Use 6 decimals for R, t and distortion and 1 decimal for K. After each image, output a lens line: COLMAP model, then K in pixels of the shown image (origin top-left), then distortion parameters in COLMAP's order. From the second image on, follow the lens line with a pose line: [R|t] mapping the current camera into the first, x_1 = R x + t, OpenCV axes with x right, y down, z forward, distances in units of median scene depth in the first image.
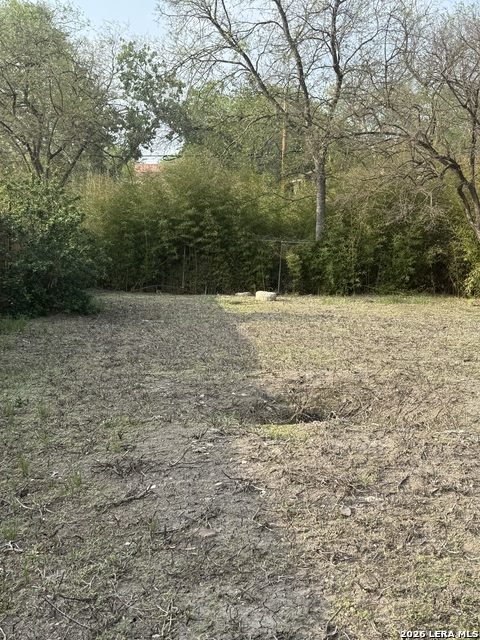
lens RADIAL K [[762.2, 0, 235.9], [0, 762.2, 320.6], [0, 0, 1]] dist [0.110346, 0.000000]
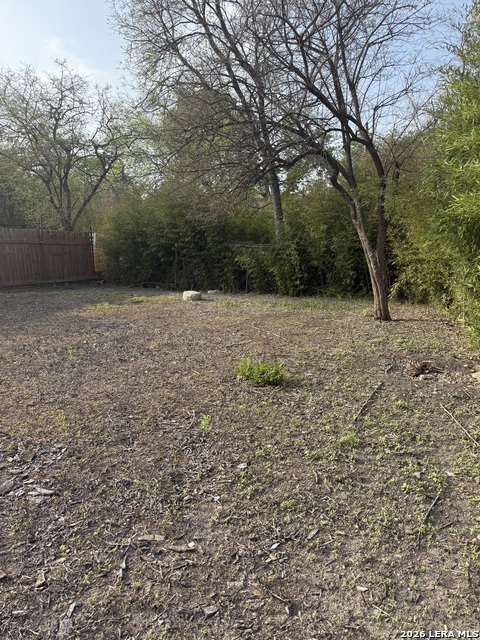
lens RADIAL K [[450.4, 0, 240.5], [0, 450.4, 319.6], [0, 0, 1]] dist [0.025202, -0.016898]
pose [[0.919697, 0.056179, -0.388590, 0.319916], [-0.038599, 0.997853, 0.052906, -0.030996], [0.390728, -0.033658, 0.919891, 0.393961]]
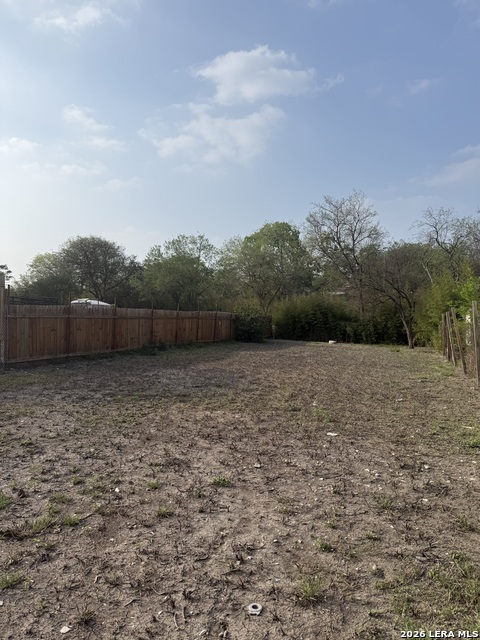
lens RADIAL K [[450.4, 0, 235.2], [0, 450.4, 324.2], [0, 0, 1]] dist [0.025202, -0.016898]
pose [[0.916768, 0.023007, -0.398757, 0.332578], [-0.060867, 0.994727, -0.082546, 0.053305], [0.394755, 0.099947, 0.913334, -0.589160]]
